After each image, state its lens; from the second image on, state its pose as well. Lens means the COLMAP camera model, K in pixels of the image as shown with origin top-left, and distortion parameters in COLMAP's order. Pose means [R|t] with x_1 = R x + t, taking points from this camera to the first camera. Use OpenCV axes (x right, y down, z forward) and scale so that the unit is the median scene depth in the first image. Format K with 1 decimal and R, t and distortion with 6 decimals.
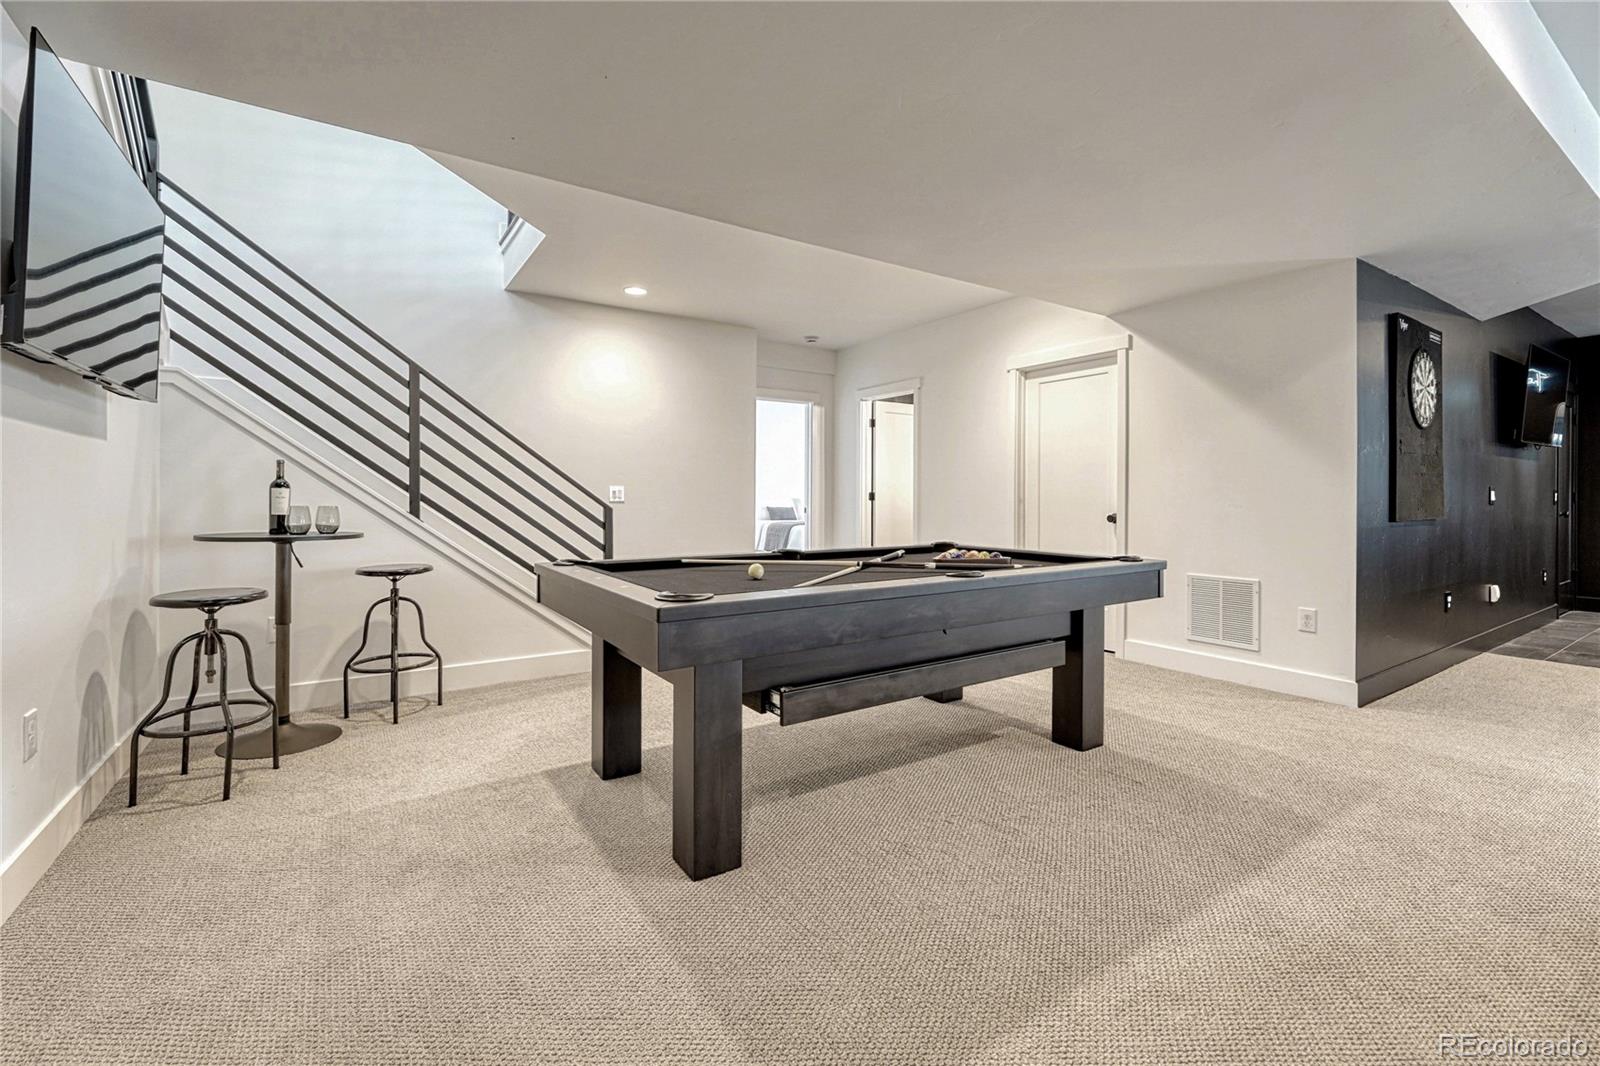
lens RADIAL K [[670.8, 0, 799.7], [0, 670.8, 490.3], [0, 0, 1]] dist [-0.007328, 0.002312]
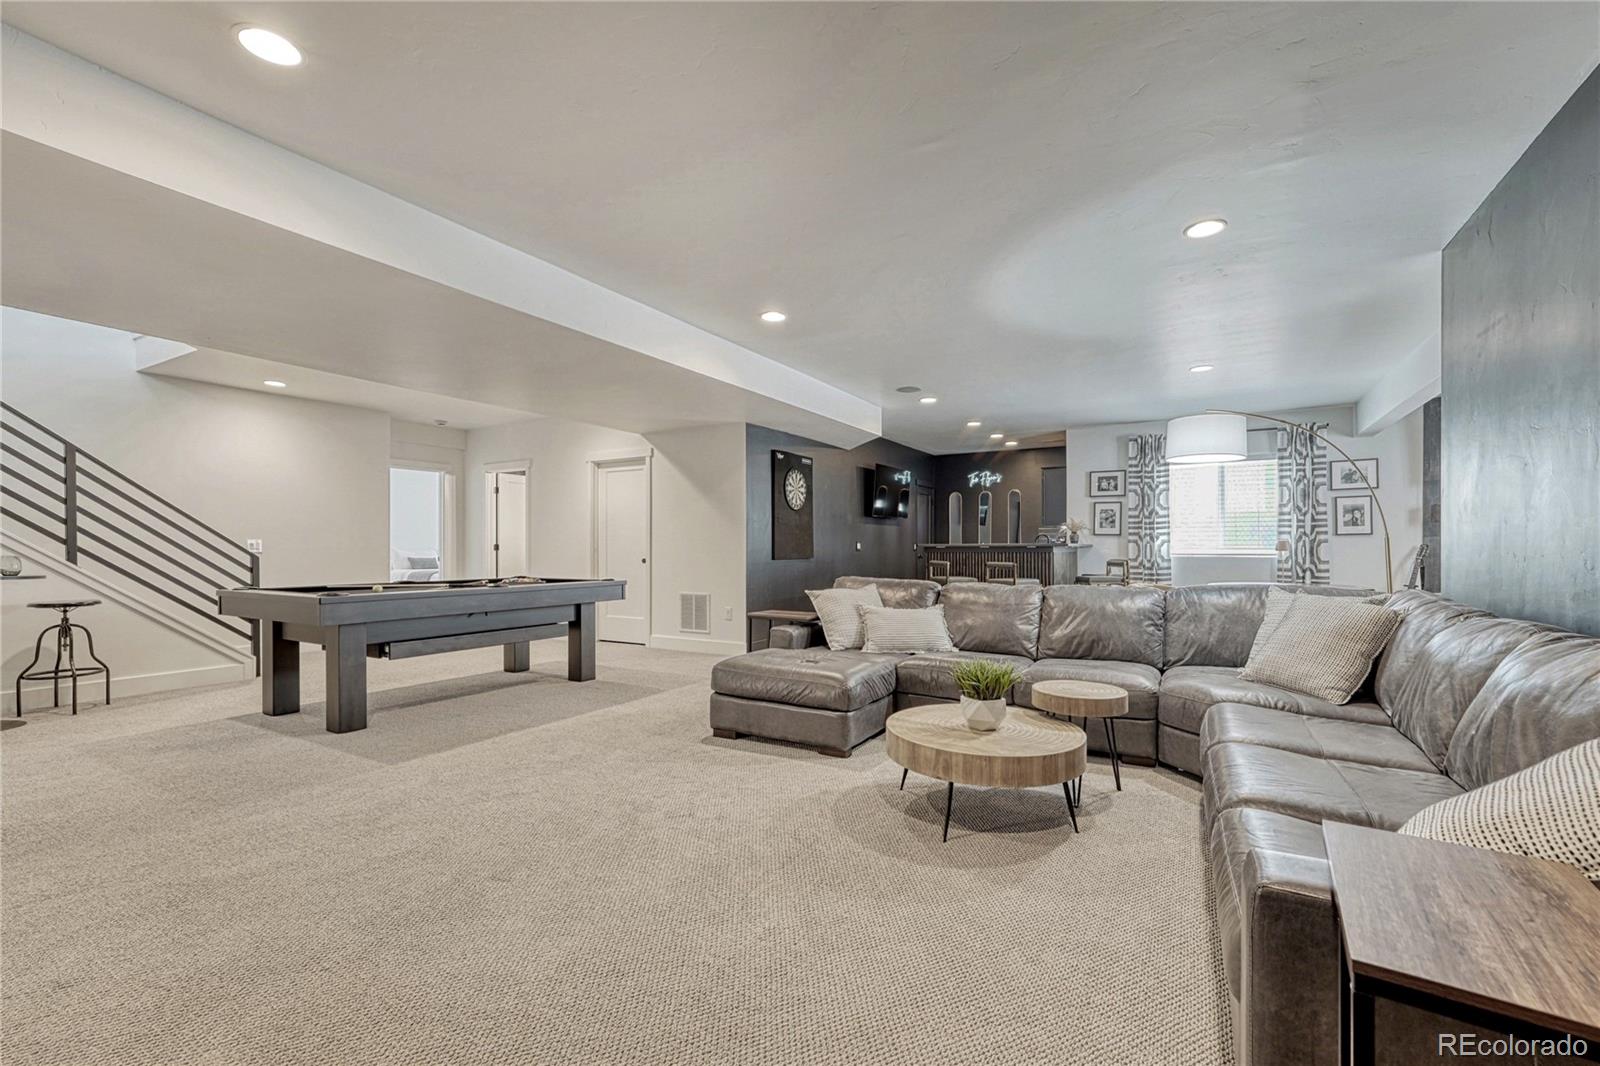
lens RADIAL K [[670.8, 0, 792.3], [0, 670.8, 549.7], [0, 0, 1]] dist [-0.007328, 0.002312]
pose [[0.898047, -0.004043, 0.439882, 0.097259], [-0.001504, 0.999924, 0.012262, -0.005277], [-0.439898, -0.011673, 0.897972, -0.737676]]
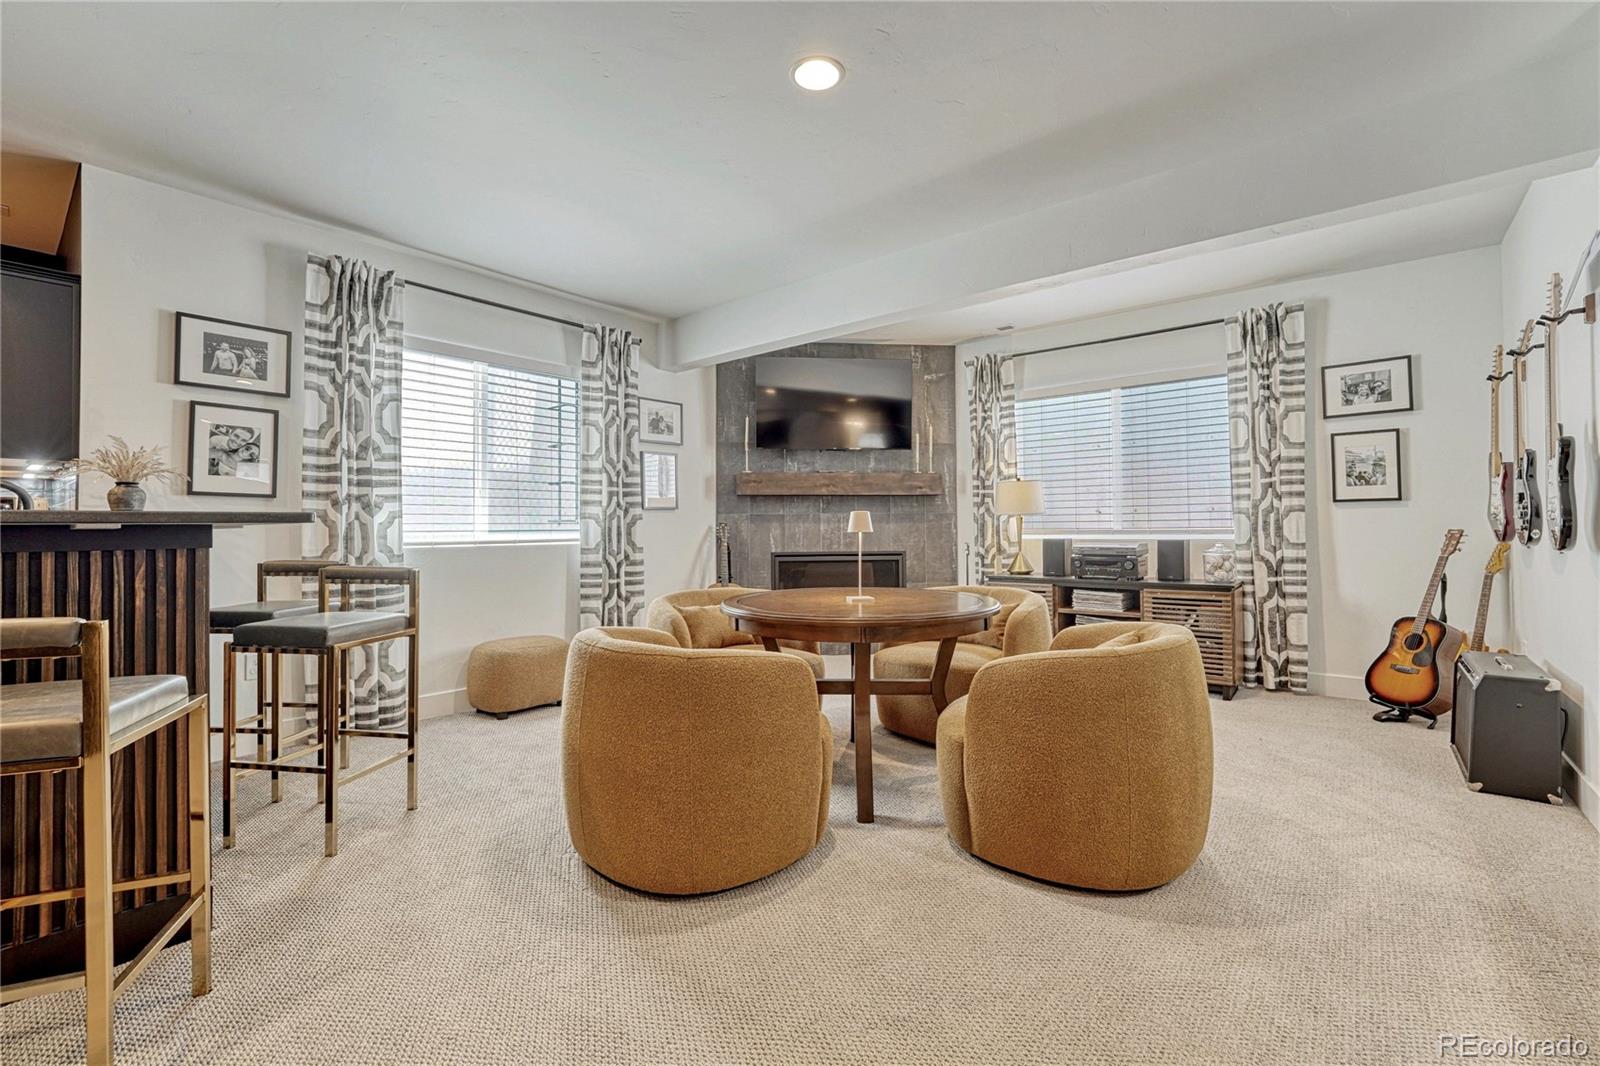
lens RADIAL K [[670.8, 0, 821.3], [0, 670.8, 513.2], [0, 0, 1]] dist [-0.007328, 0.002312]
pose [[-0.296016, 0.019363, 0.954987, 1.081772], [-0.003471, 0.999766, -0.021347, 0.009633], [-0.955177, -0.009634, -0.295880, 0.425817]]
